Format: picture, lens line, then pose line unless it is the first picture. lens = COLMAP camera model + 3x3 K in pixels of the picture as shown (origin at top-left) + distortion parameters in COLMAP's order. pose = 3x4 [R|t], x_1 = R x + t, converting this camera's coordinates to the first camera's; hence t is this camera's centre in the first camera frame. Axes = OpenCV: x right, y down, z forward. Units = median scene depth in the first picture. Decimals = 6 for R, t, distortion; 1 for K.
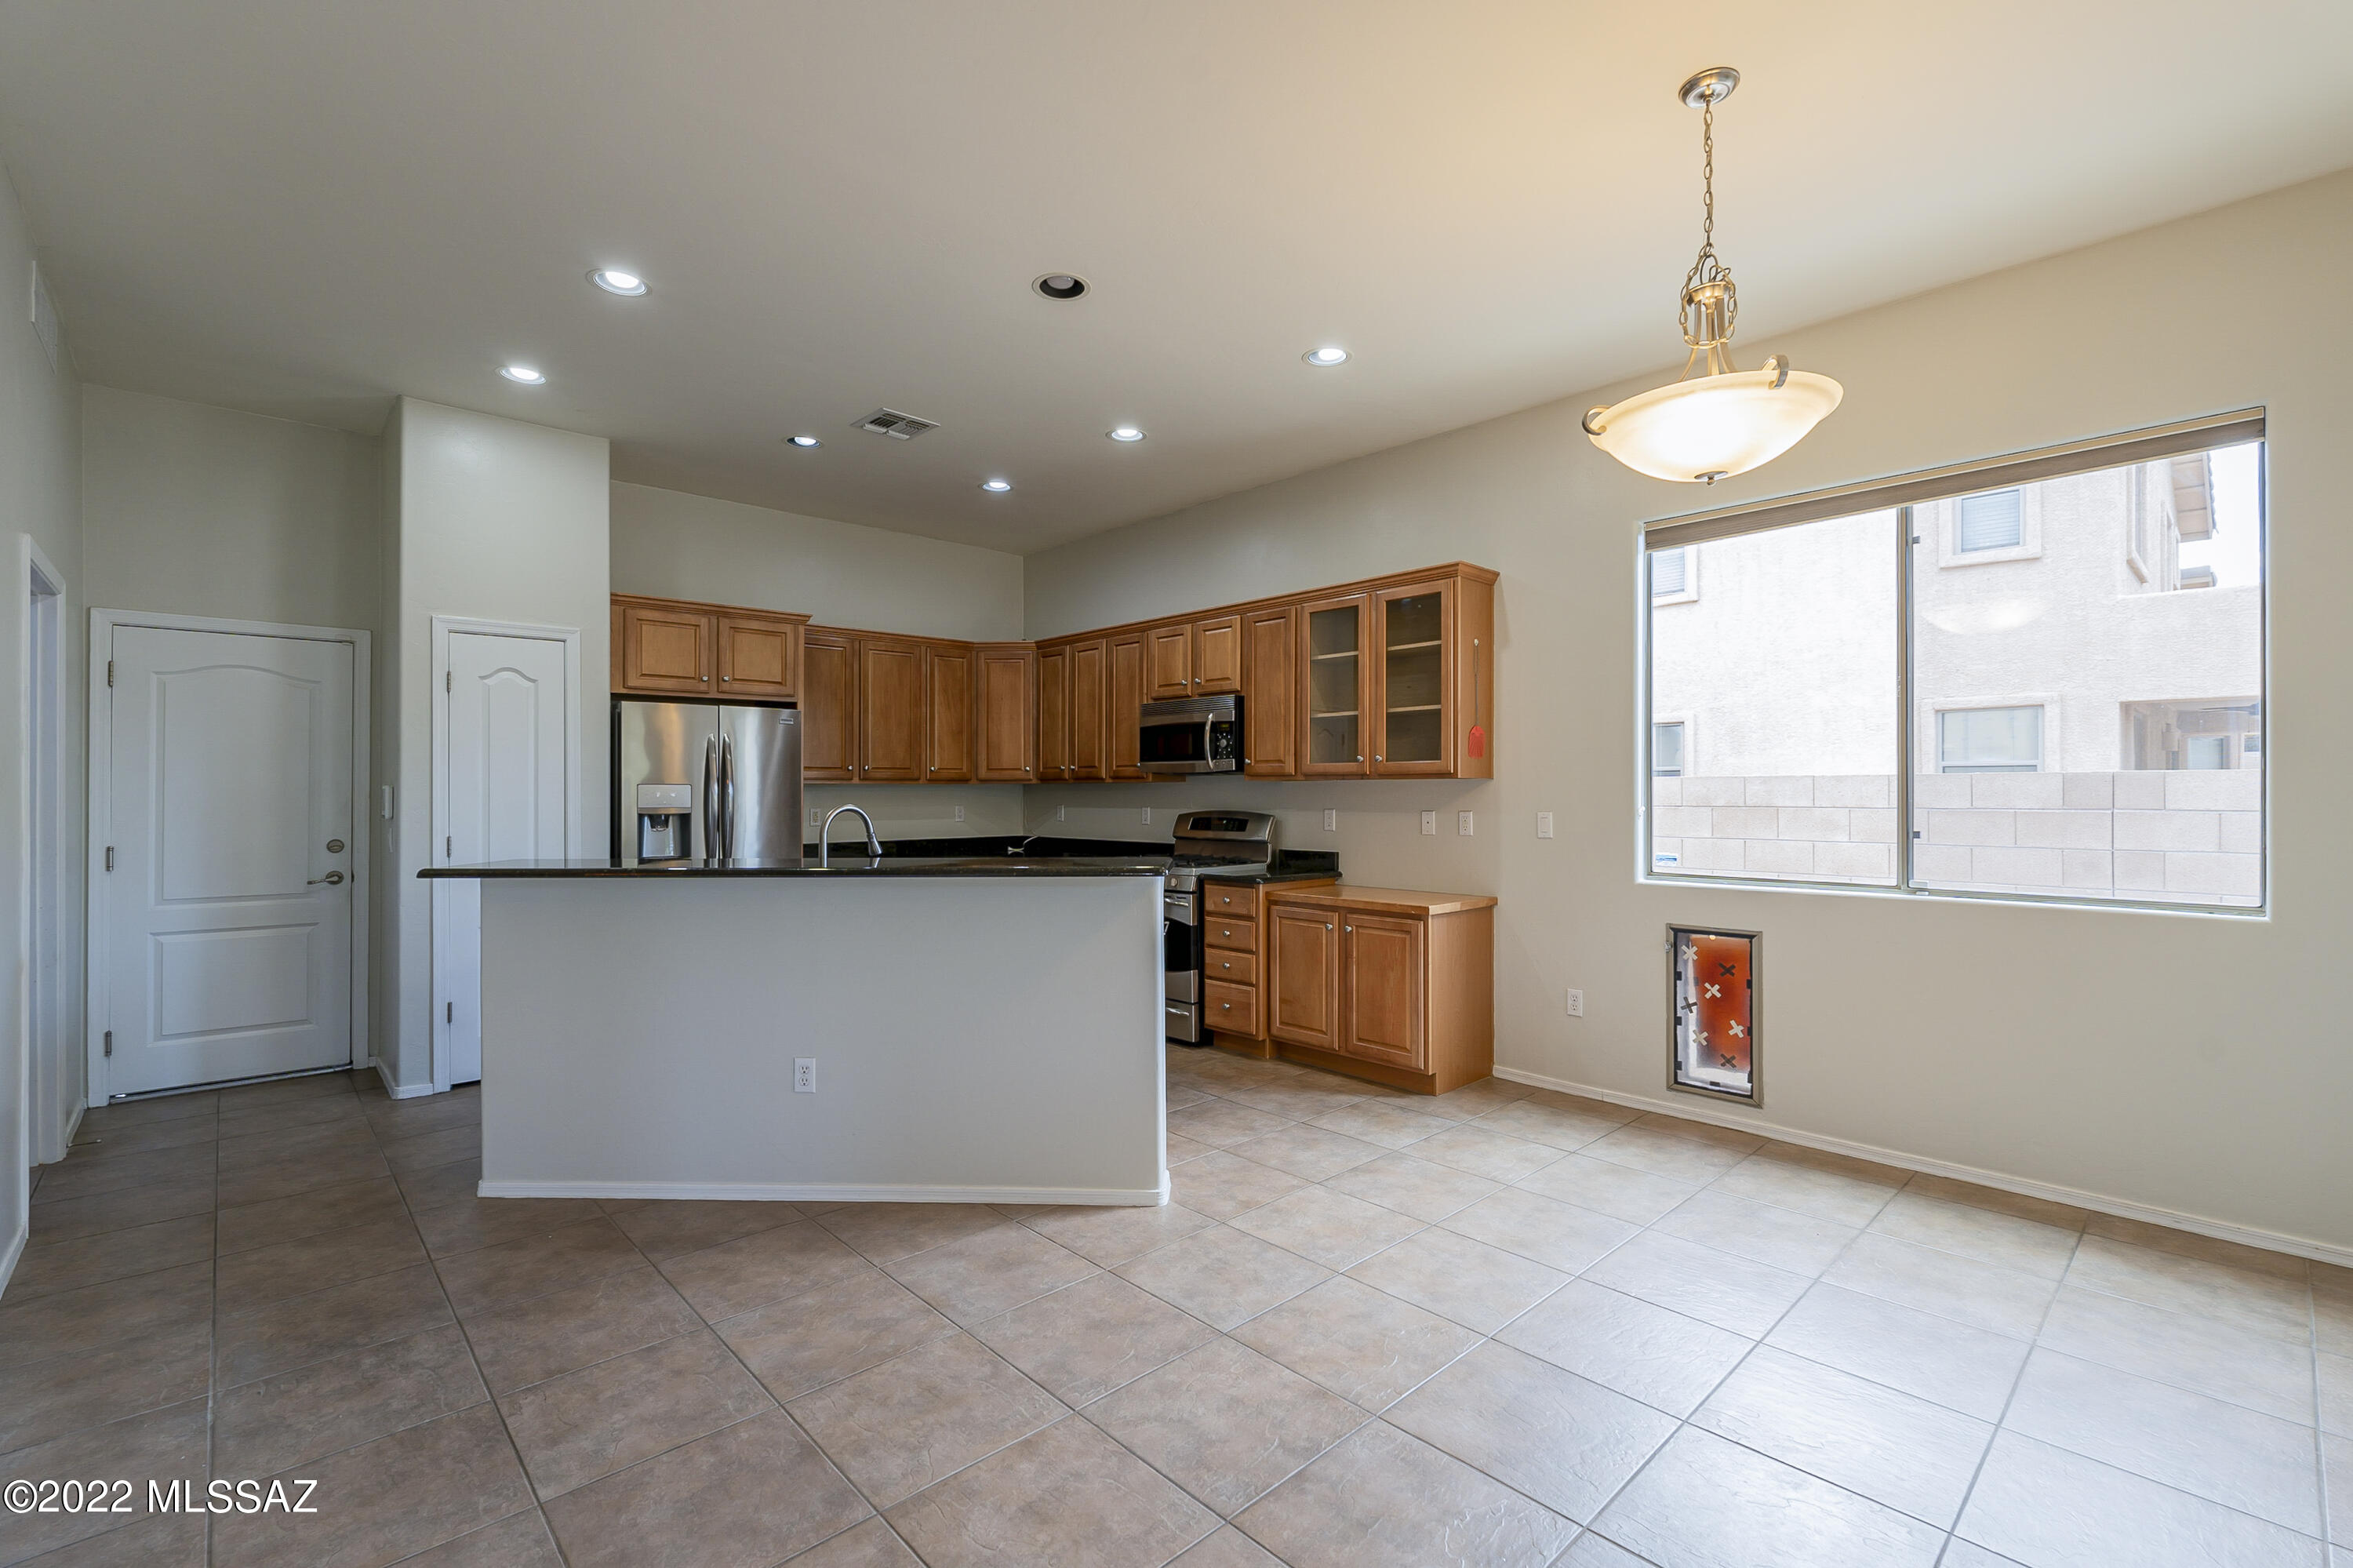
lens RADIAL K [[1022.6, 0, 1176.5], [0, 1022.6, 784.0], [0, 0, 1]] dist [0.000198, 0.000054]
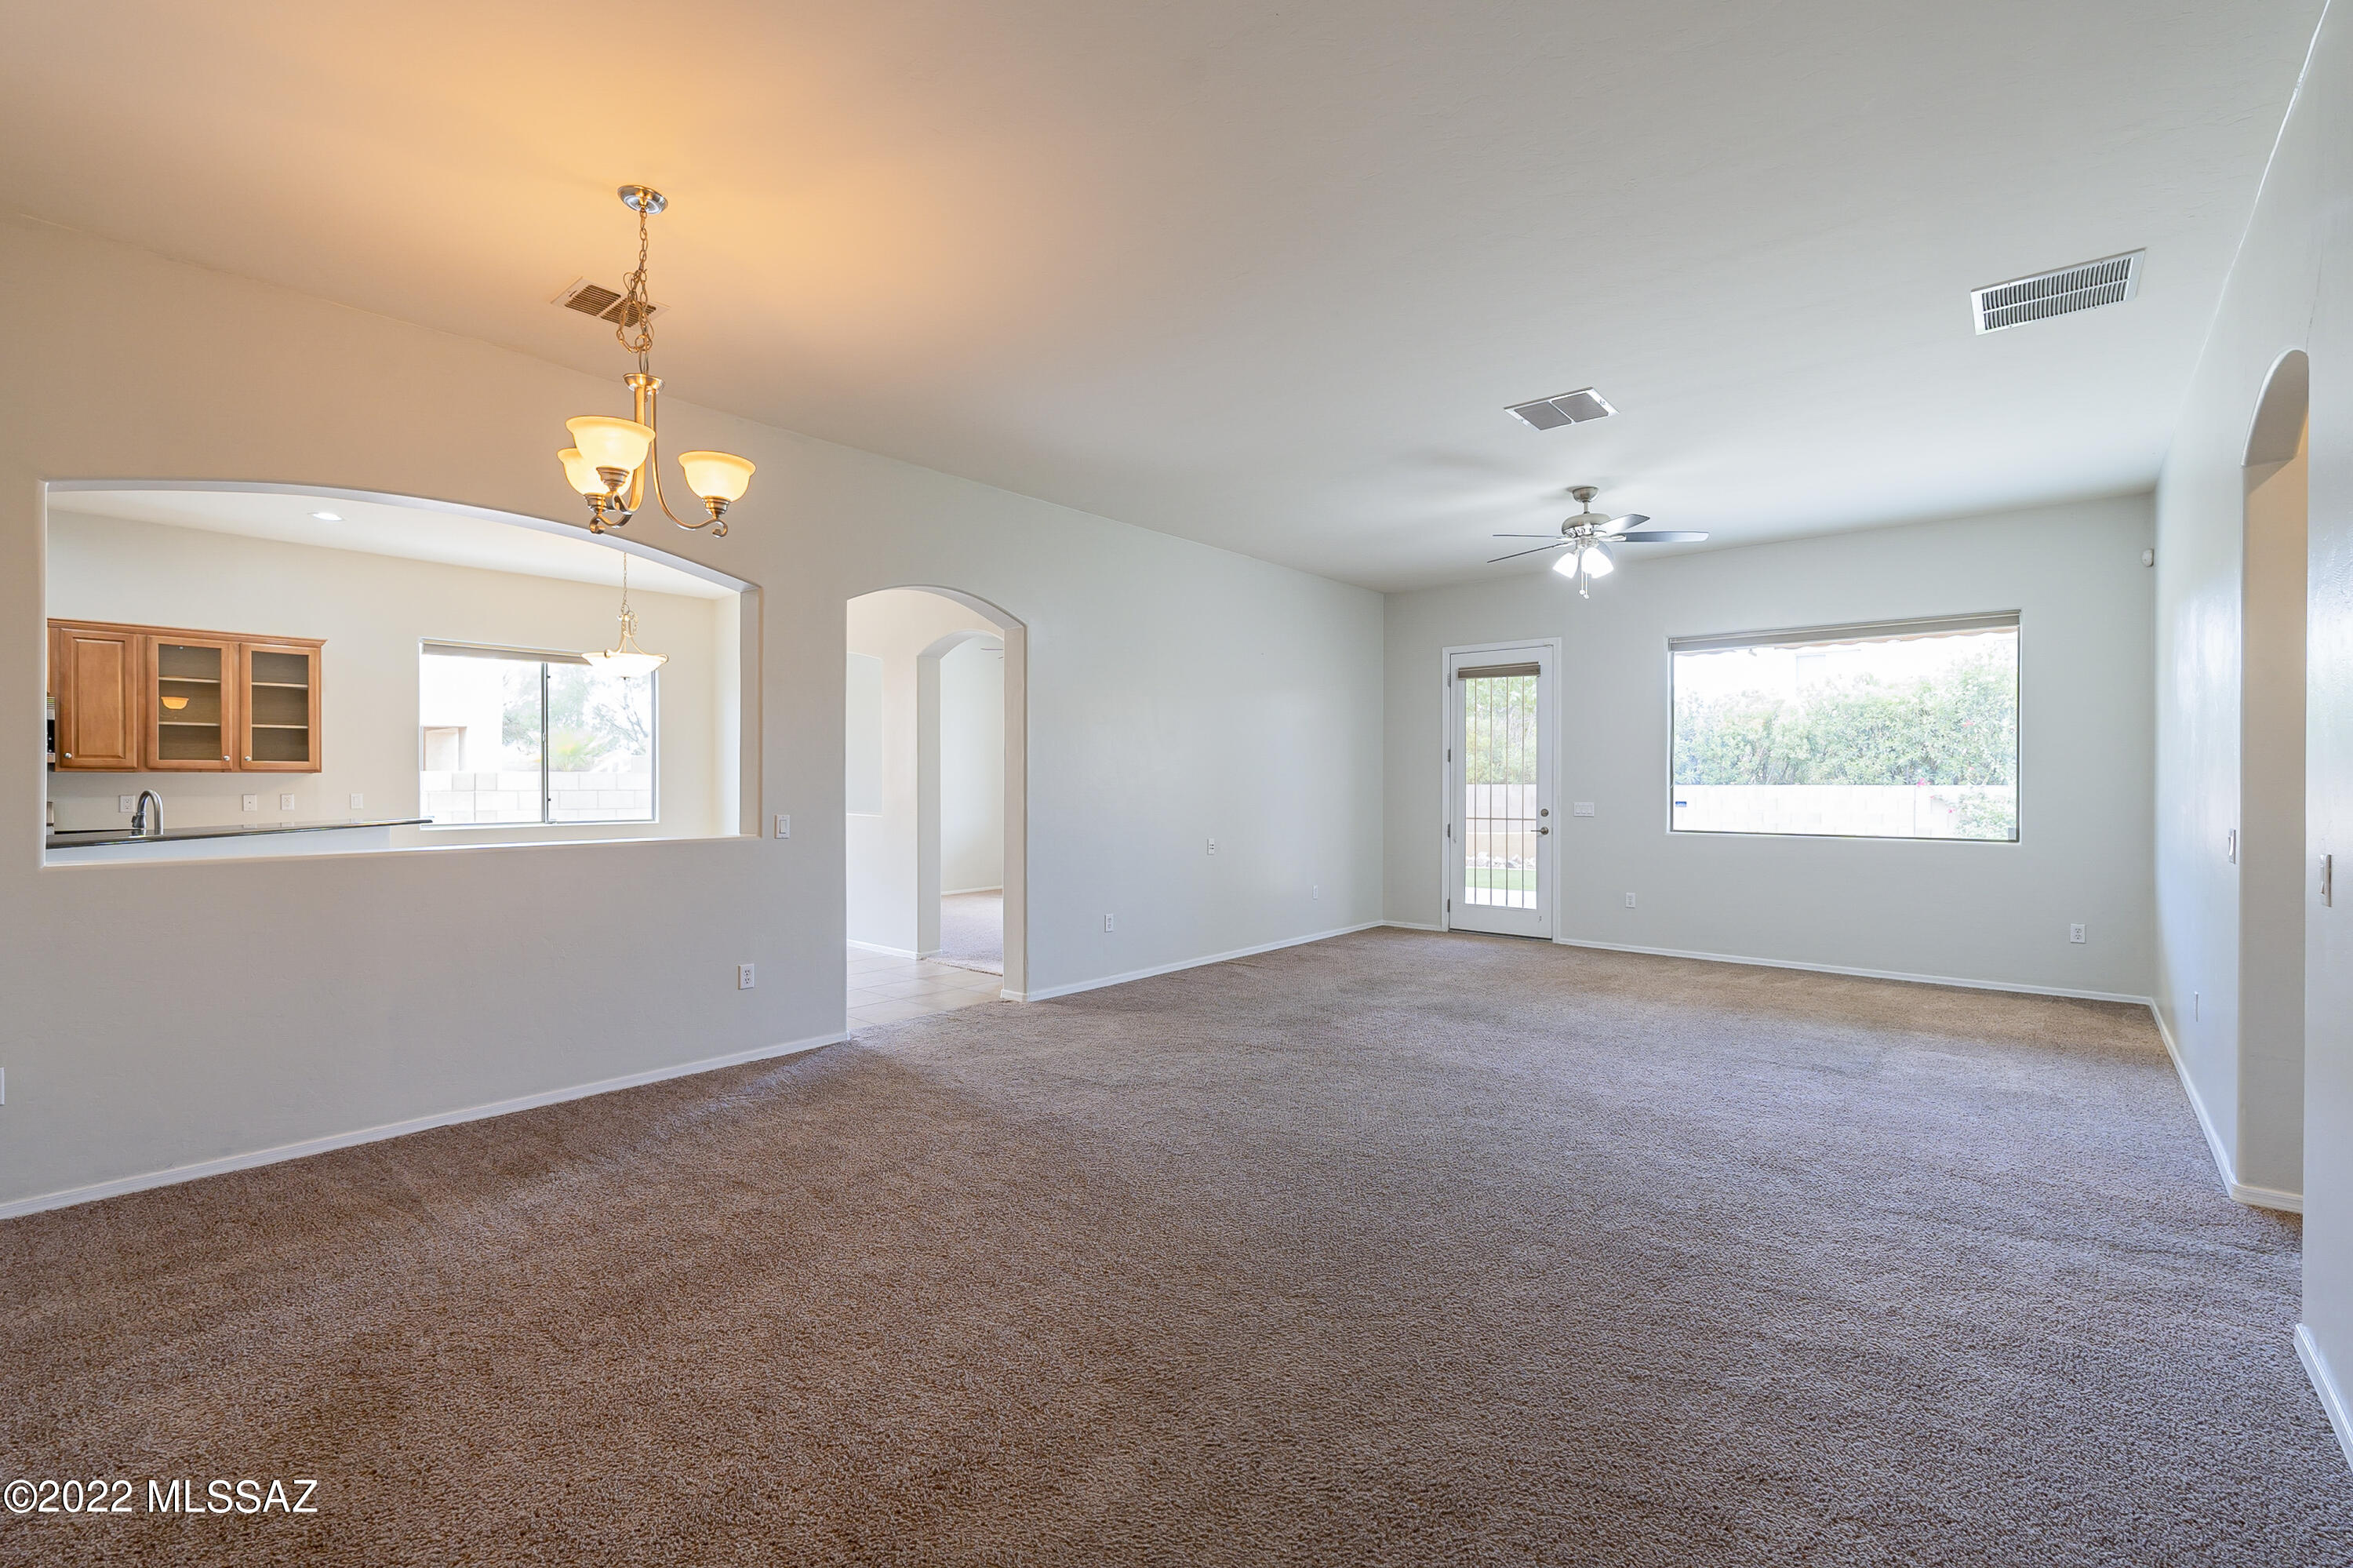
lens RADIAL K [[1022.6, 0, 1176.5], [0, 1022.6, 784.0], [0, 0, 1]] dist [0.000198, 0.000054]
pose [[-0.109888, -0.000377, 0.993944, -1.446089], [-0.005229, 0.999986, -0.000198, 0.005680], [-0.993930, -0.005219, -0.109889, -0.168981]]
